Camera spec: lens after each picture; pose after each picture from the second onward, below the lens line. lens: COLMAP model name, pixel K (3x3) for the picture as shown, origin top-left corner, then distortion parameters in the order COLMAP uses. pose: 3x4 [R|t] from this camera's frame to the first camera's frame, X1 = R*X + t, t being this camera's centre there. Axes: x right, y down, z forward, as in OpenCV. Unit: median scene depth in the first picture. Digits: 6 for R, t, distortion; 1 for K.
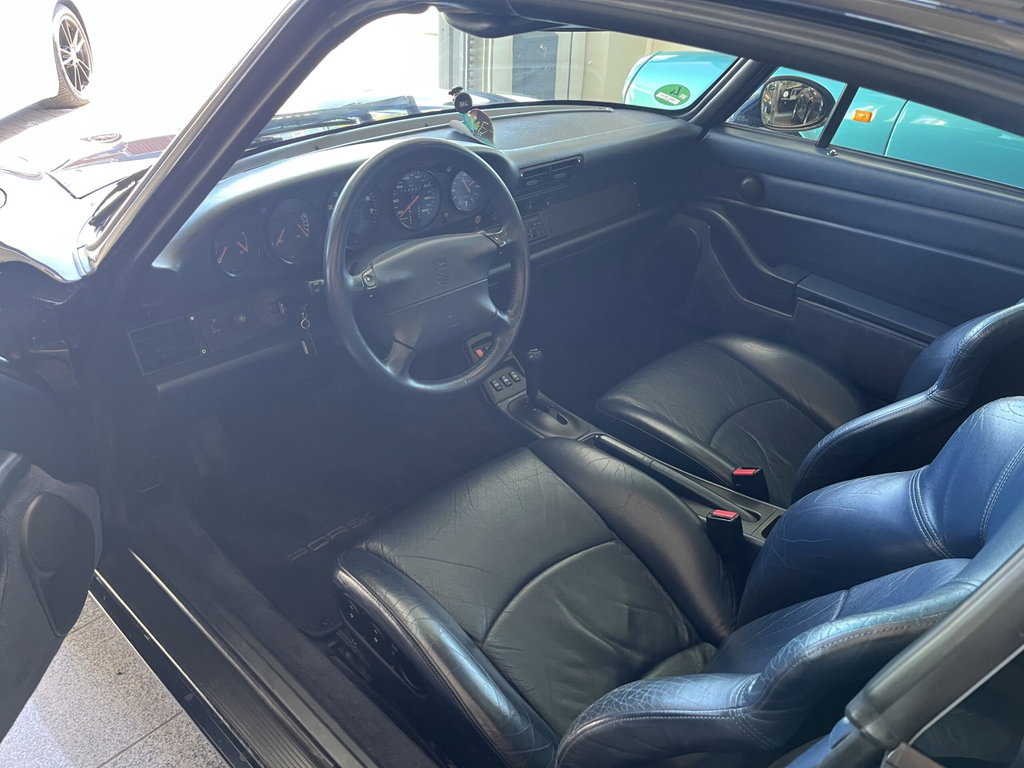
lens RADIAL K [[777.2, 0, 511.0], [0, 777.2, 392.5], [0, 0, 1]] dist [0.006608, -0.000228]
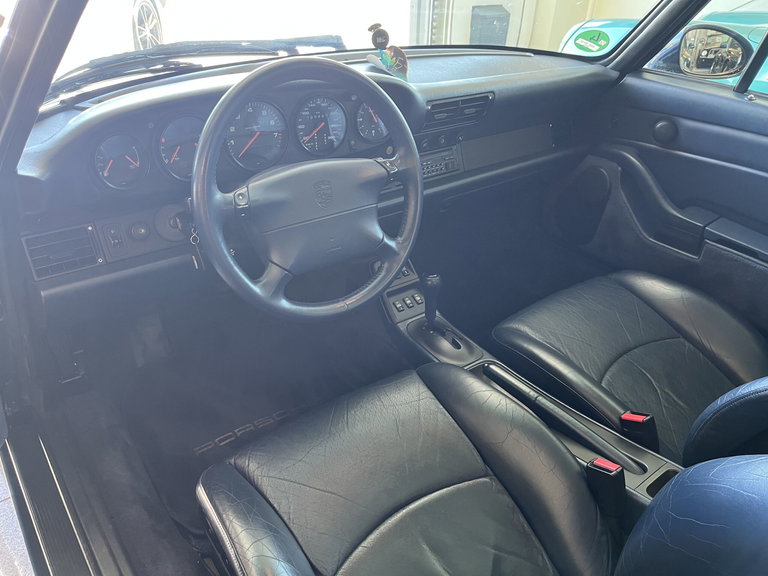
lens RADIAL K [[582.9, 0, 383.2], [0, 582.9, 294.4], [0, 0, 1]] dist [0.006608, -0.000228]
pose [[0.987196, 0.069004, -0.143815, 0.079957], [-0.069326, 0.997590, 0.002780, -0.028419], [0.143660, 0.007225, 0.989601, 0.218207]]
